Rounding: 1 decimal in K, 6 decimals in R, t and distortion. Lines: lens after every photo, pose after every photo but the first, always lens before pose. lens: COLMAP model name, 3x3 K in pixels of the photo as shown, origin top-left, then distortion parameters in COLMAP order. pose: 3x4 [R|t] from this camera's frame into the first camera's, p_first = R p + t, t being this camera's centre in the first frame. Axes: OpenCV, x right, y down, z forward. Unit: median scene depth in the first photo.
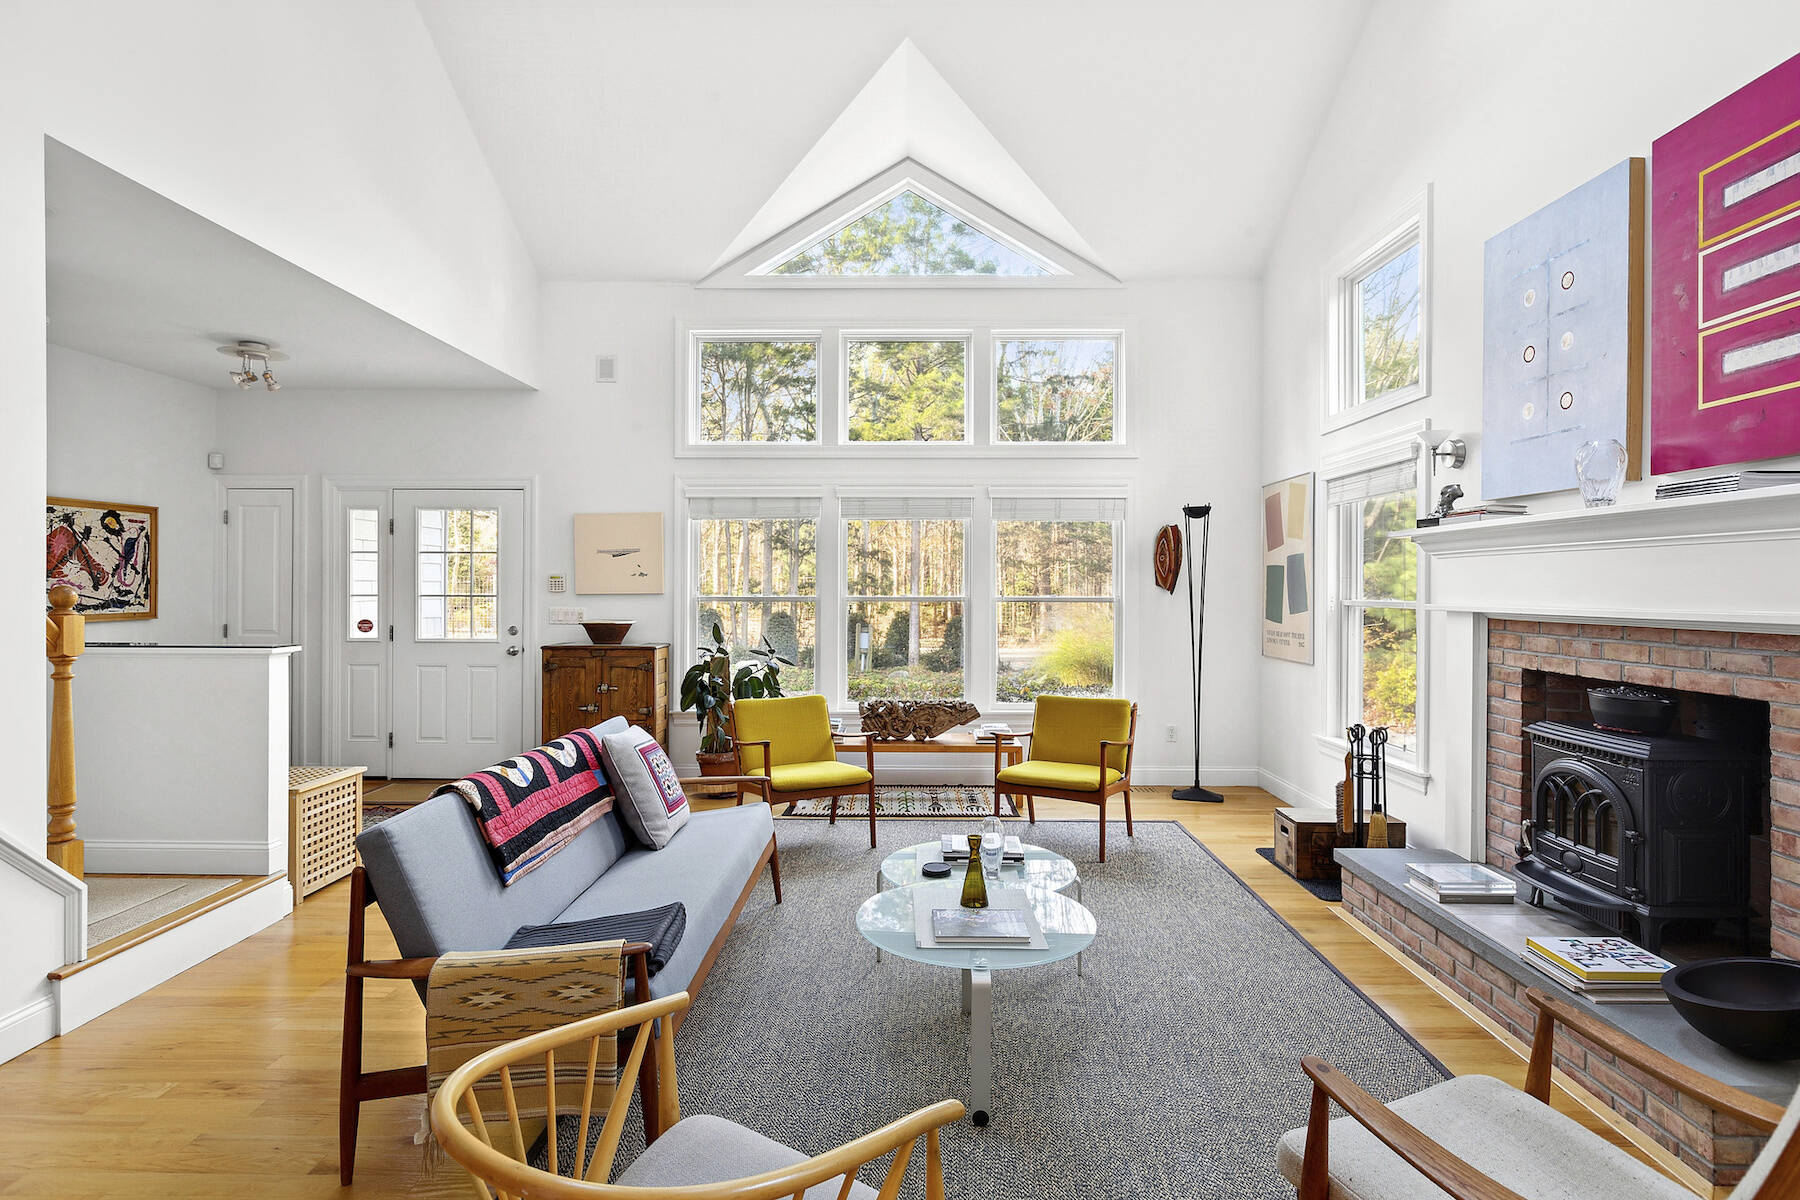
lens RADIAL K [[918.7, 0, 900.9], [0, 918.7, 589.4], [0, 0, 1]] dist [0.002628, -0.000386]
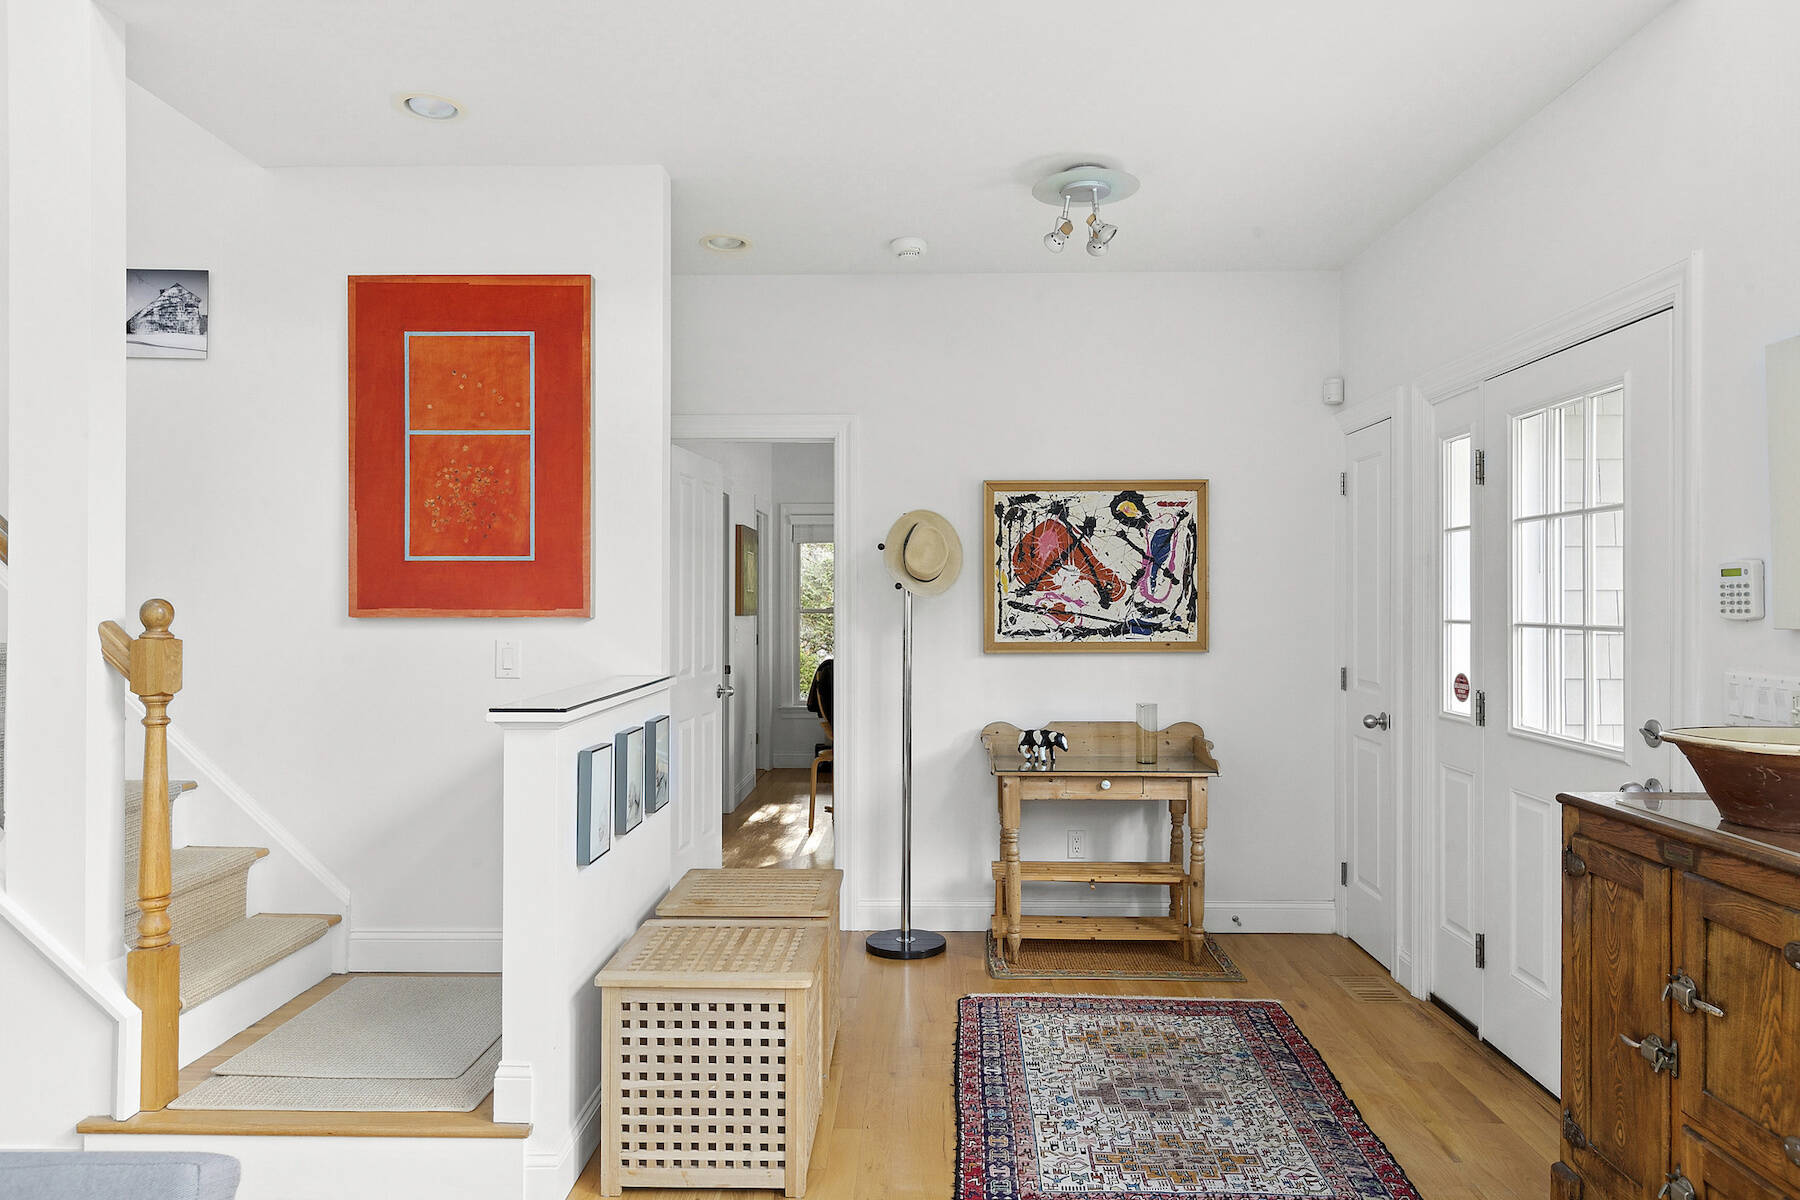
lens RADIAL K [[1187.3, 0, 899.7], [0, 1187.3, 612.1], [0, 0, 1]] dist [0.033640, 0.001352]
pose [[-0.006152, 0.008906, -0.999941, 0.027172], [-0.005779, 0.999943, 0.008942, -0.002954], [0.999964, 0.005833, -0.006100, 0.850360]]
